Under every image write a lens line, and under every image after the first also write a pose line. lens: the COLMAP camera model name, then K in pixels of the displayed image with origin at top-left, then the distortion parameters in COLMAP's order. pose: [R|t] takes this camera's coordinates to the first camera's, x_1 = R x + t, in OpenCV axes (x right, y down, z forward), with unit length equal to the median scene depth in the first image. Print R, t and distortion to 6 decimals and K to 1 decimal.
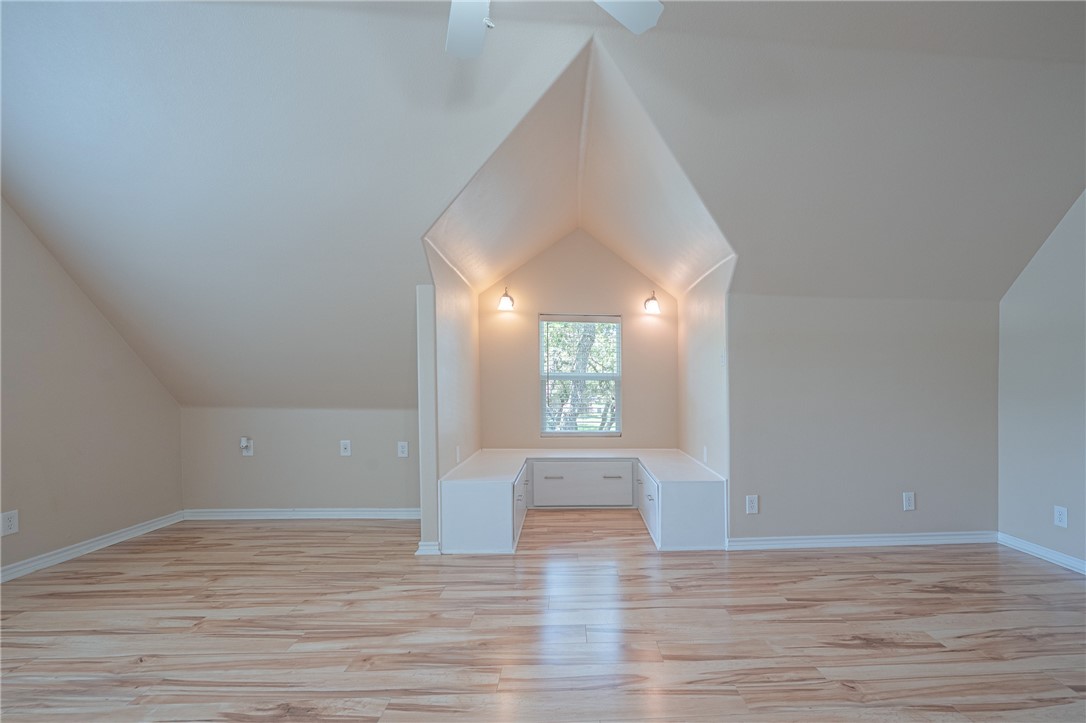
lens RADIAL K [[480.8, 0, 543.0], [0, 480.8, 389.4], [0, 0, 1]] dist [-0.003760, -0.000228]
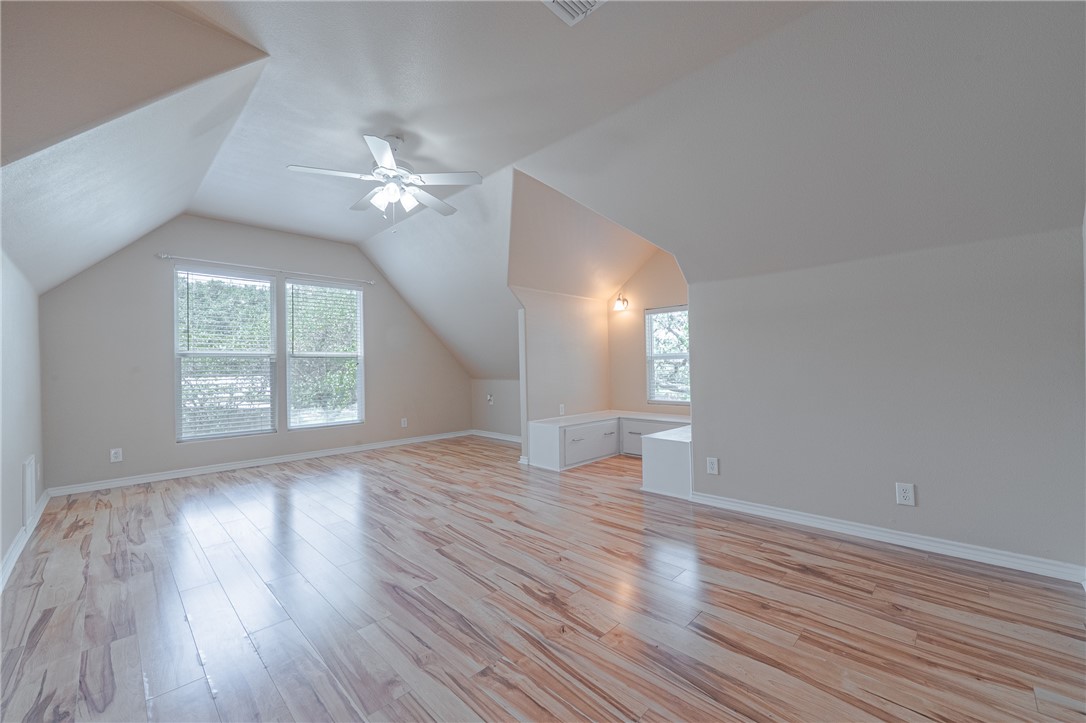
lens RADIAL K [[434.2, 0, 543.0], [0, 434.2, 361.5], [0, 0, 1]] dist [0.000700, 0.000050]
pose [[0.648951, -0.028620, -0.760292, 1.023711], [0.018133, 0.999590, -0.022150, 0.009134], [0.760614, 0.000588, 0.649204, 0.031406]]
